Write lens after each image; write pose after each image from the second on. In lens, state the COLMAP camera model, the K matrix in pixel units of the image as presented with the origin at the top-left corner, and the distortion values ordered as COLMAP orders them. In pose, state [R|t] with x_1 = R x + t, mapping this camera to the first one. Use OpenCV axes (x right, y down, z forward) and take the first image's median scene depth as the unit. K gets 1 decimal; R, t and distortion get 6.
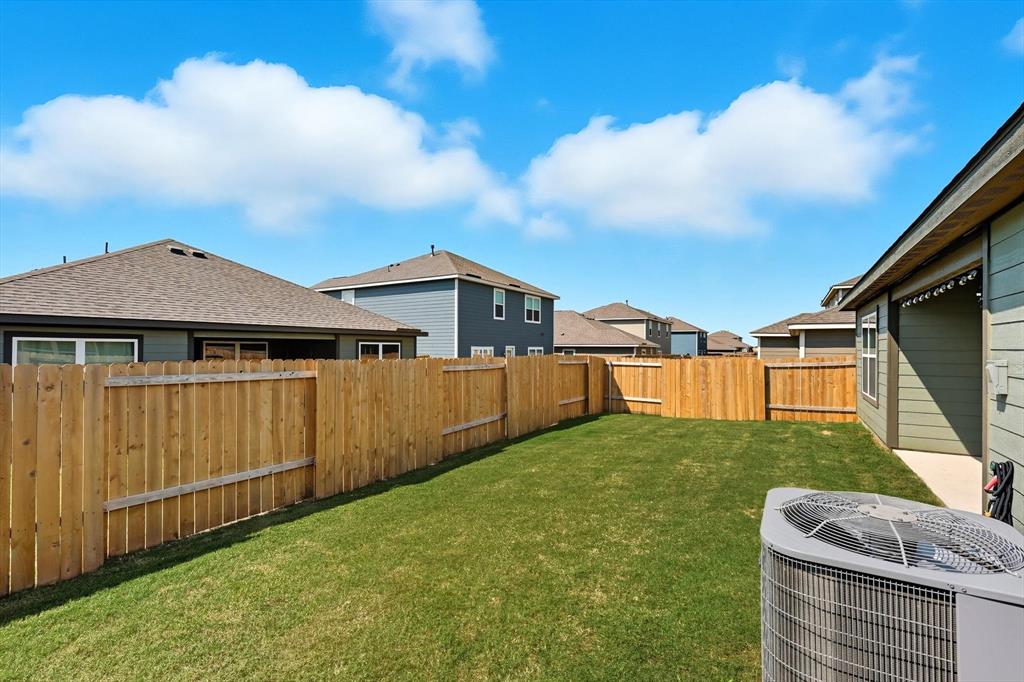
lens RADIAL K [[453.1, 0, 514.6], [0, 453.1, 342.1], [0, 0, 1]] dist [0.002707, 0.000181]
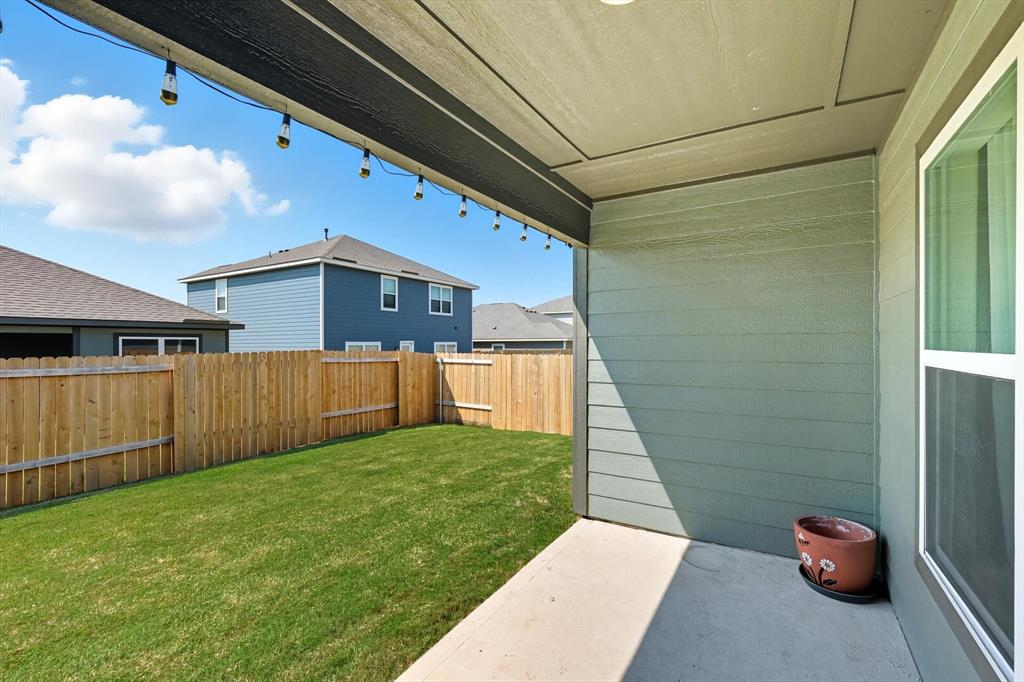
lens RADIAL K [[449.5, 0, 512.0], [0, 449.5, 341.0], [0, 0, 1]] dist [0.003909, 0.000269]
pose [[0.999938, -0.007882, 0.007899, 0.329891], [0.007834, 0.999951, 0.006127, 0.008539], [-0.007947, -0.006065, 0.999950, 0.208634]]
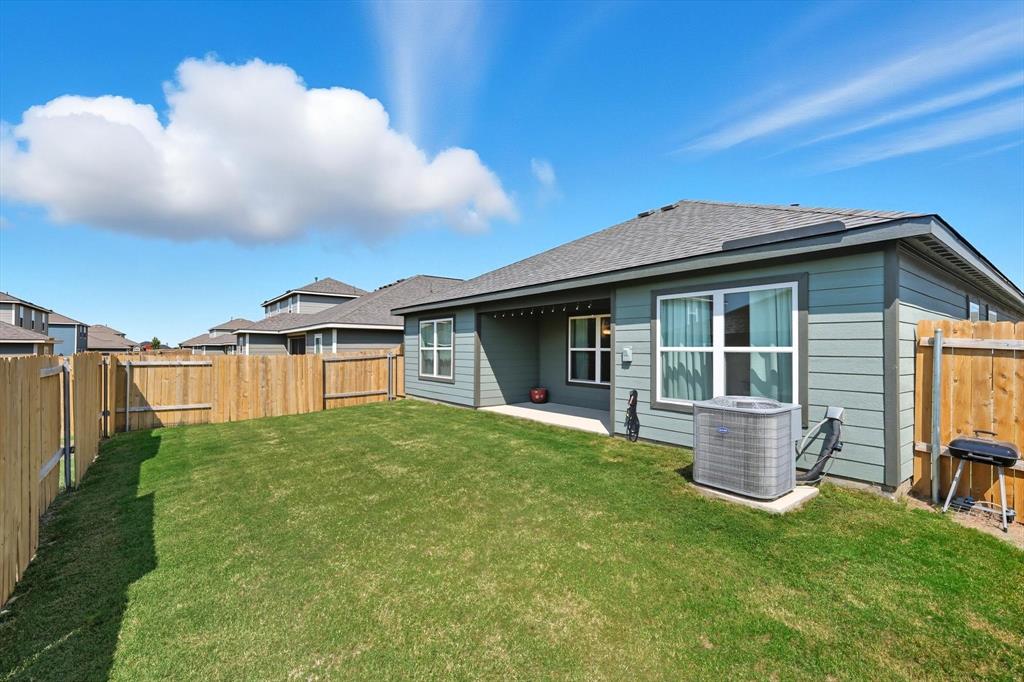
lens RADIAL K [[453.1, 0, 514.6], [0, 453.1, 342.1], [0, 0, 1]] dist [0.002707, 0.000181]
pose [[0.347693, 0.008967, 0.937566, -0.260963], [-0.011976, 0.999915, -0.005121, 0.008248], [-0.937532, -0.009448, 0.347771, 0.158657]]
